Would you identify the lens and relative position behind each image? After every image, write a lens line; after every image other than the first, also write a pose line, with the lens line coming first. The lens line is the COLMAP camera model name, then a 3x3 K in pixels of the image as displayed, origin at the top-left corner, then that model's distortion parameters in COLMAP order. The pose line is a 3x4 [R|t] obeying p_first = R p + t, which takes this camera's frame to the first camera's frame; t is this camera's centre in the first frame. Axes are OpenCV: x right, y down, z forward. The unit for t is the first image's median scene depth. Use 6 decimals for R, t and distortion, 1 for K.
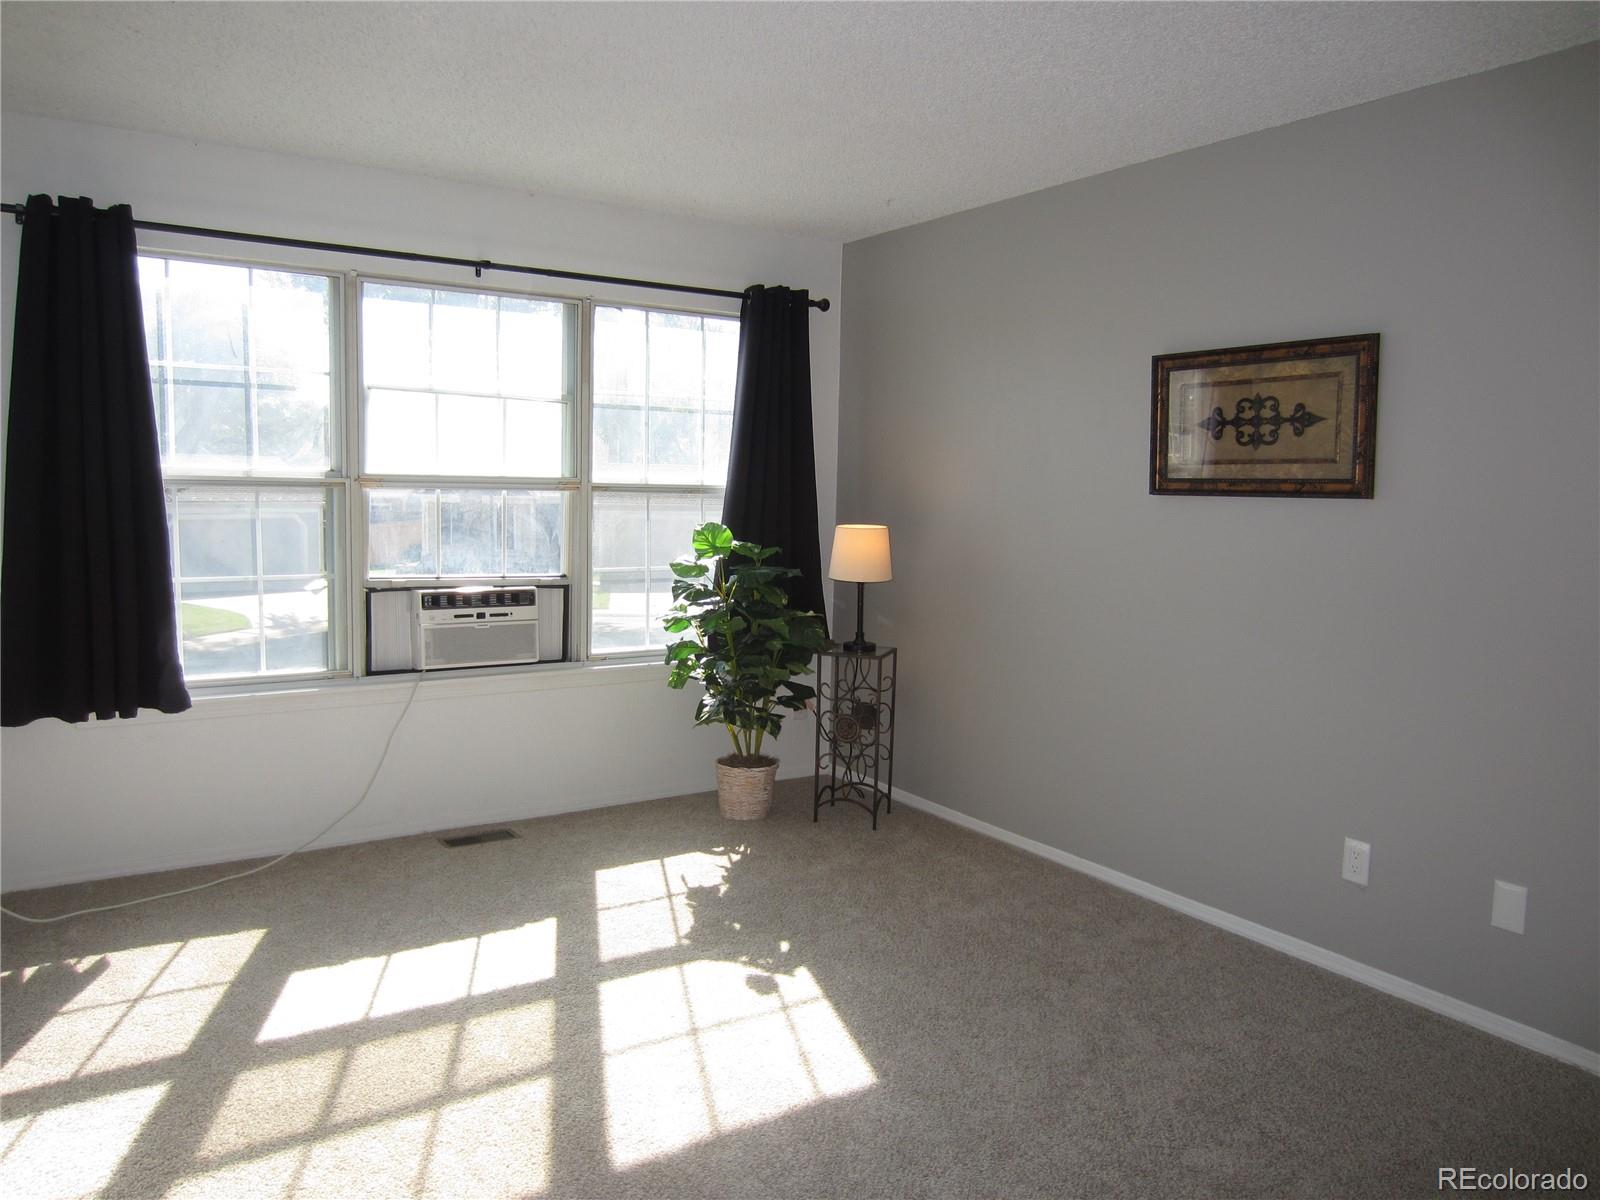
lens RADIAL K [[1127.6, 0, 800.0], [0, 1127.6, 600.0], [0, 0, 1]] dist [-0.000243, 0.000375]
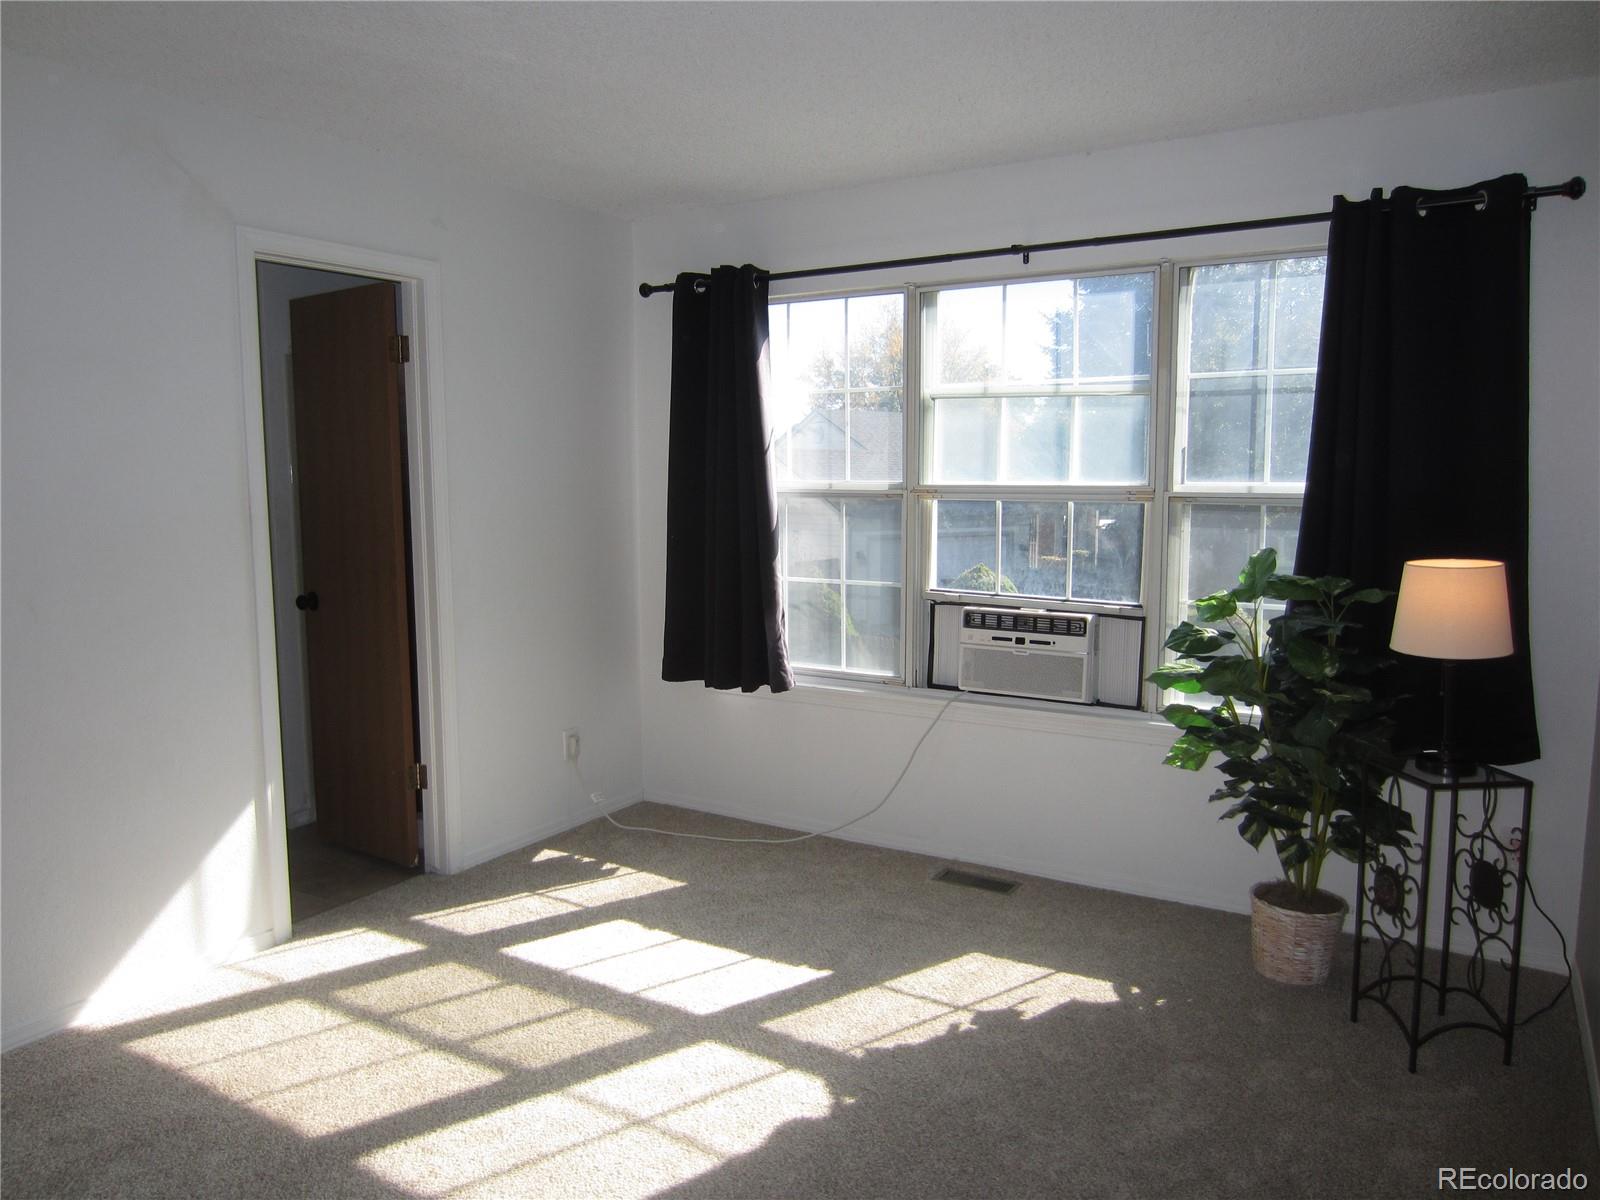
lens RADIAL K [[1163.1, 0, 800.0], [0, 1163.1, 600.0], [0, 0, 1]] dist [-0.018458, 0.000264]
pose [[0.426065, 0.081112, -0.901049, 0.494163], [-0.079473, 0.995478, 0.052034, -0.055131], [0.901195, 0.049439, 0.430584, 0.460129]]
